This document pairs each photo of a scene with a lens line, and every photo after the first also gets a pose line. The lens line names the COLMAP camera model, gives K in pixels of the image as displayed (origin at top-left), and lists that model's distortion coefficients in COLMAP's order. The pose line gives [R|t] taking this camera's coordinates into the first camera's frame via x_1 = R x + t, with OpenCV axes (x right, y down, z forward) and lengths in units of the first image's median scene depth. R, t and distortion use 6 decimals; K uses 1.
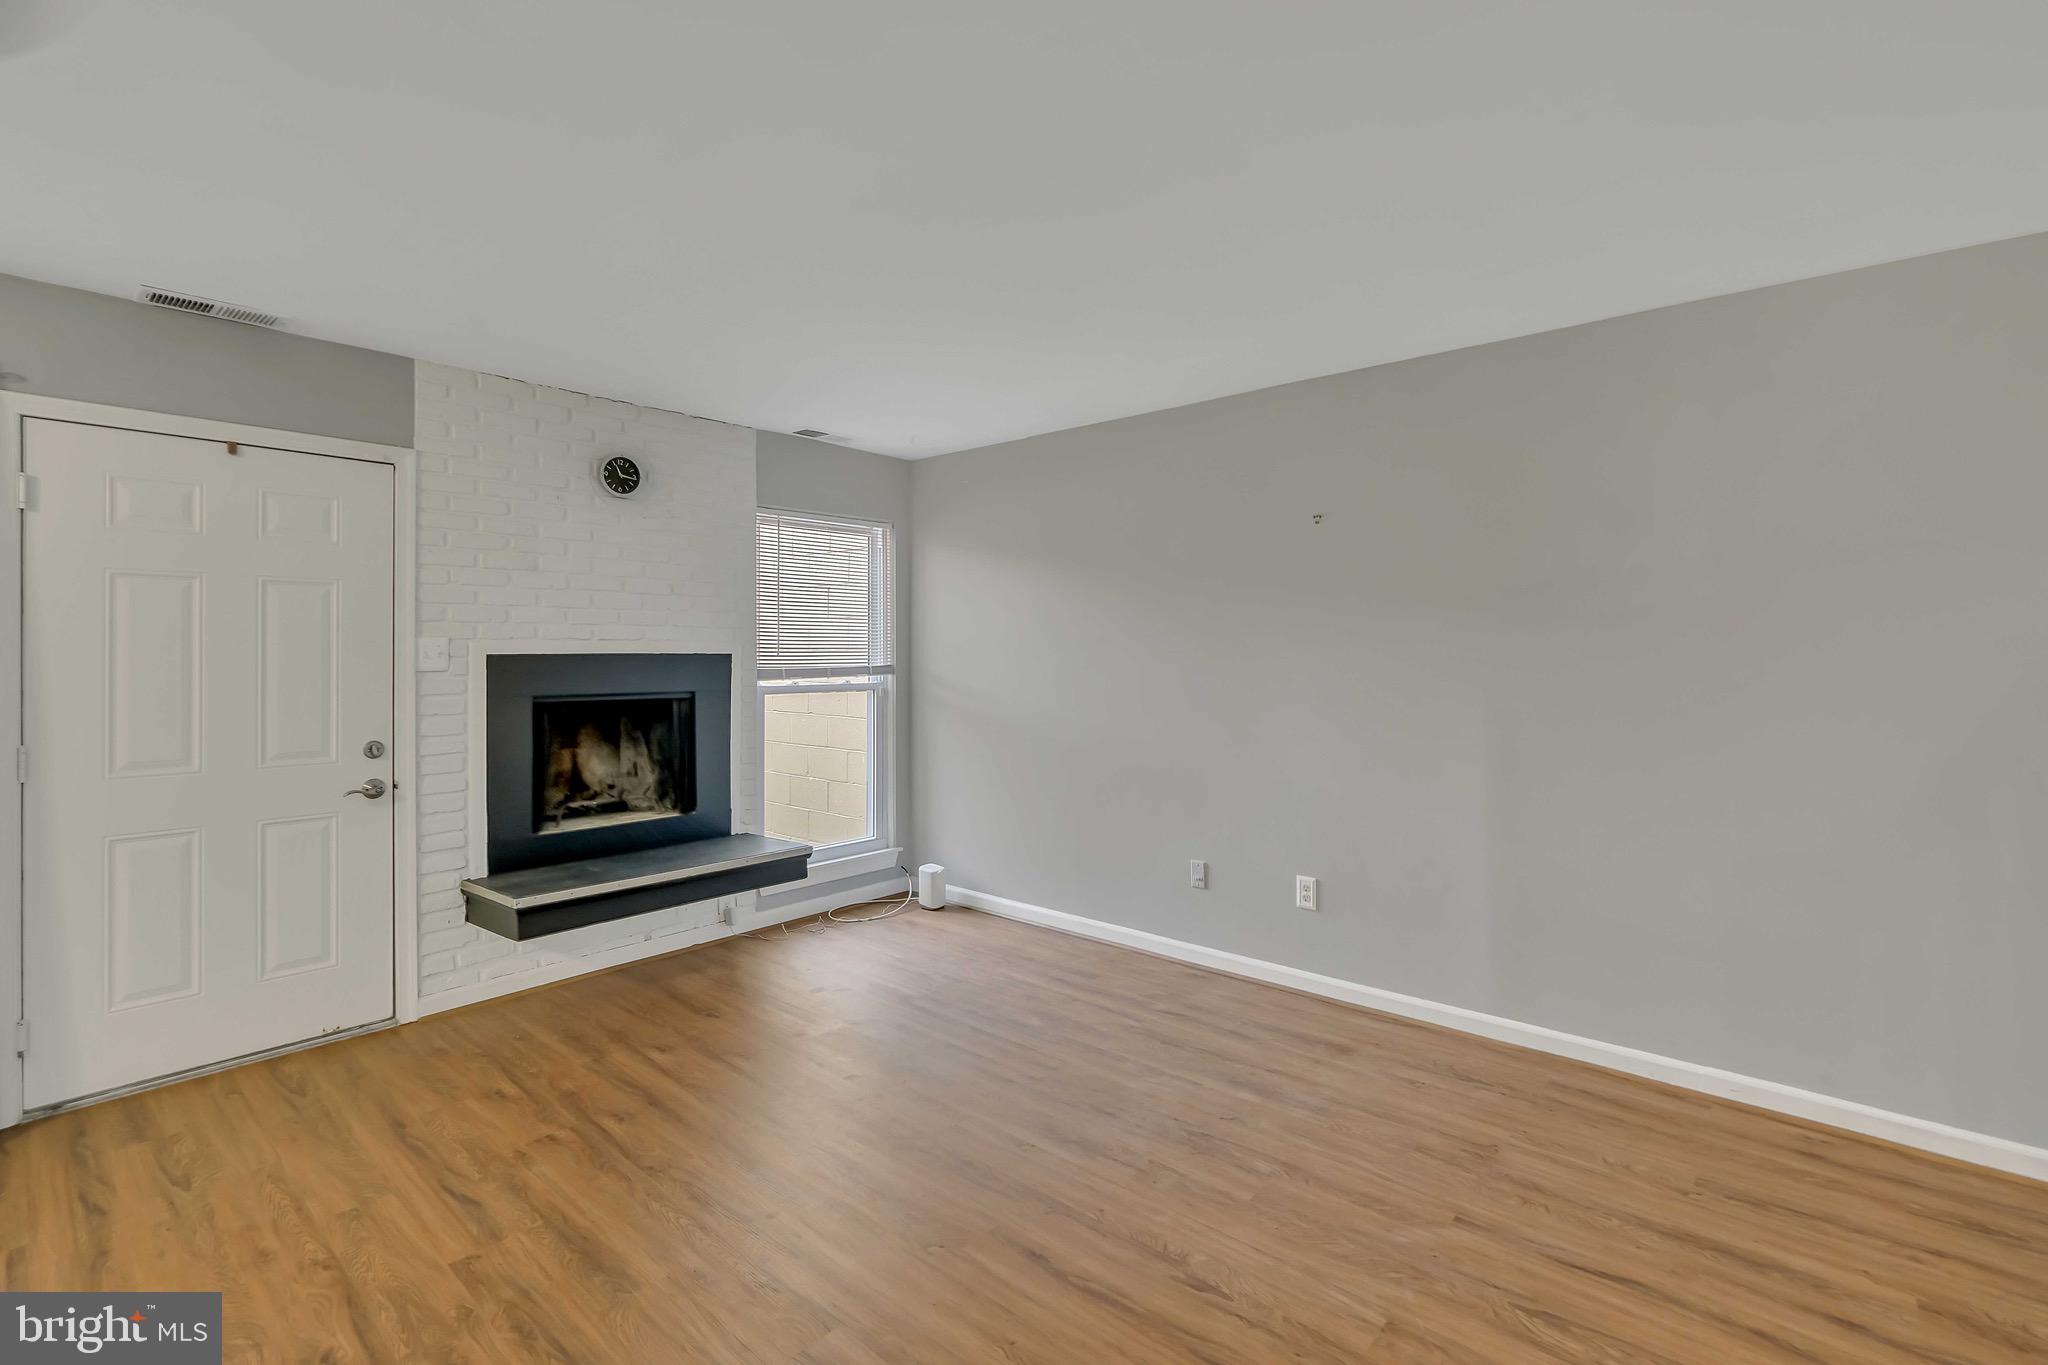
lens RADIAL K [[920.2, 0, 1027.0], [0, 920.2, 655.6], [0, 0, 1]] dist [-0.001561, 0.000078]
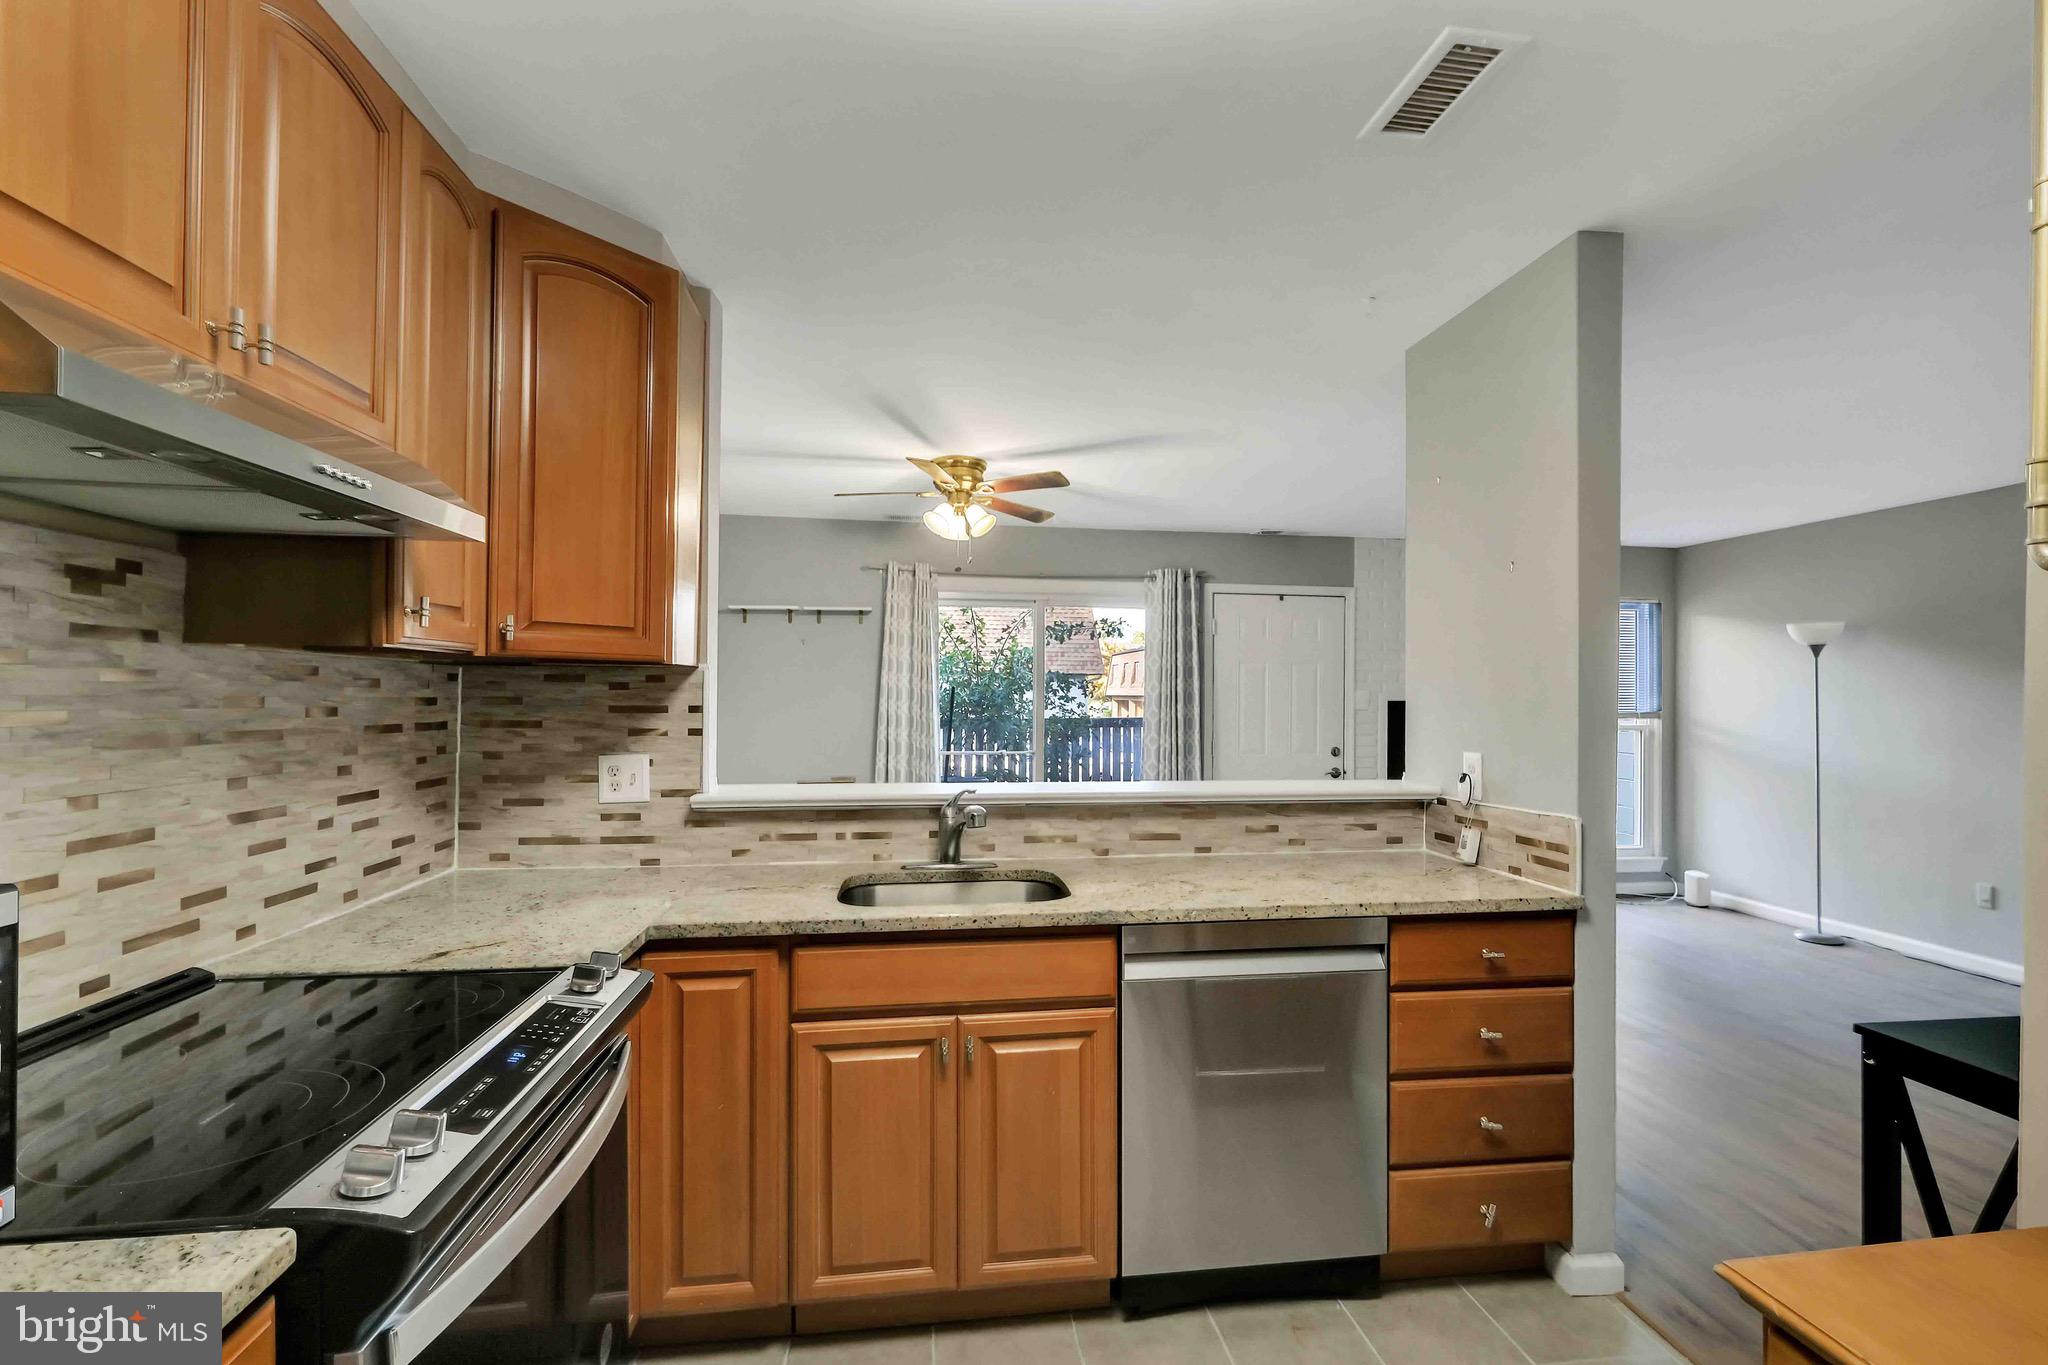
lens RADIAL K [[897.5, 0, 1053.9], [0, 897.5, 687.6], [0, 0, 1]] dist [0.000112, 0.000315]
pose [[0.763367, 0.001207, -0.645964, 0.025276], [-0.010943, 0.999879, -0.011064, -0.000288], [0.645872, 0.015514, 0.763288, -0.749857]]
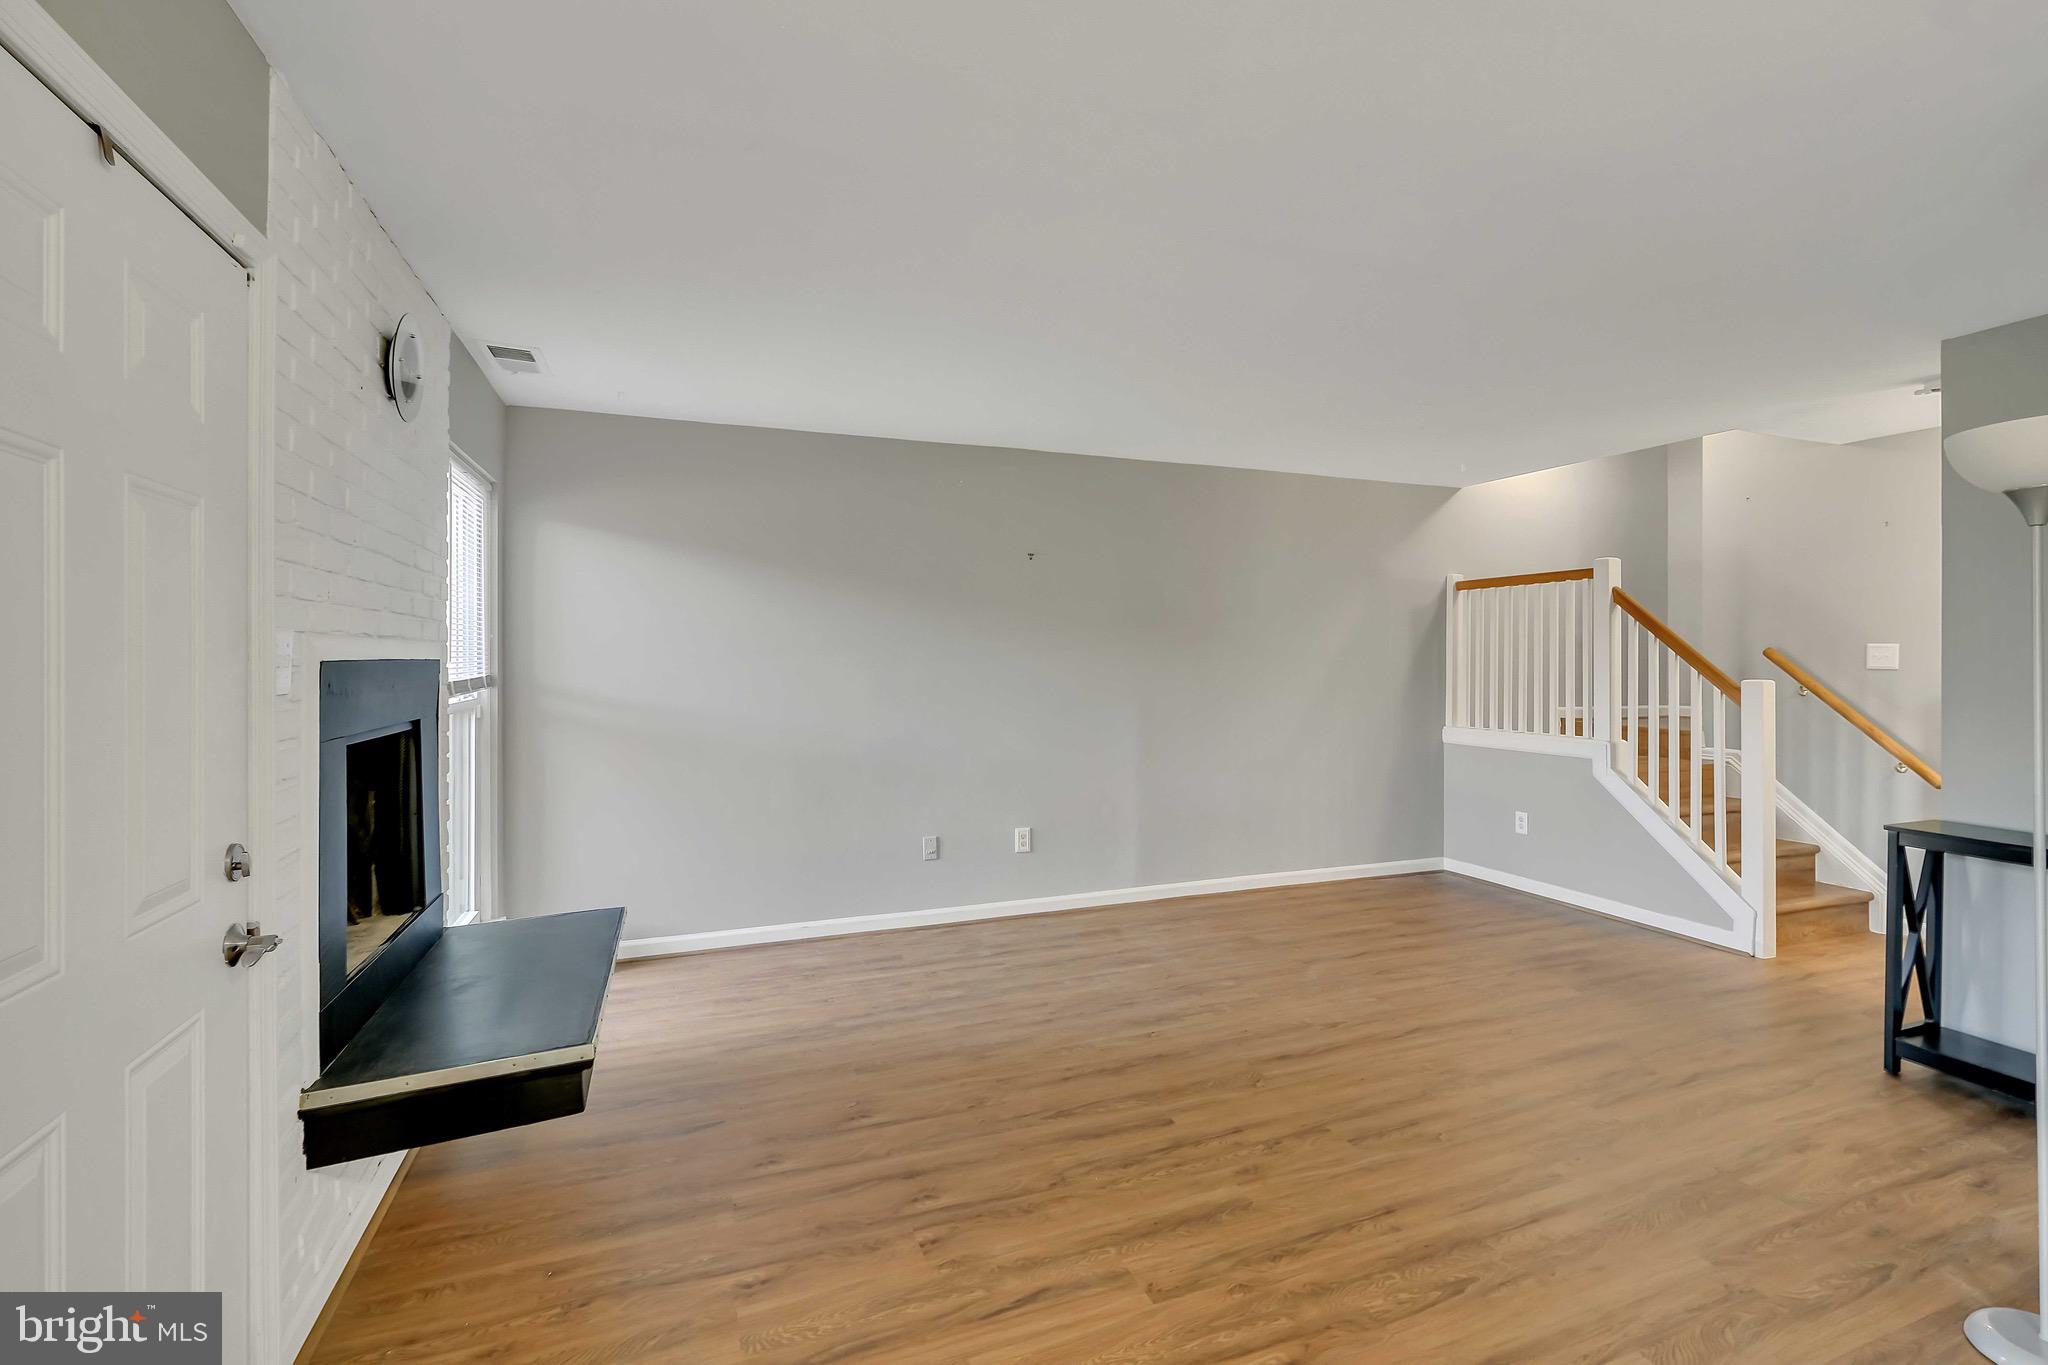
lens RADIAL K [[920.2, 0, 1027.0], [0, 920.2, 655.6], [0, 0, 1]] dist [-0.001561, 0.000078]
pose [[0.462191, 0.002095, 0.886778, -0.944874], [0.004533, 0.999979, -0.004725, -0.001413], [-0.886769, 0.006203, 0.462172, 0.414835]]
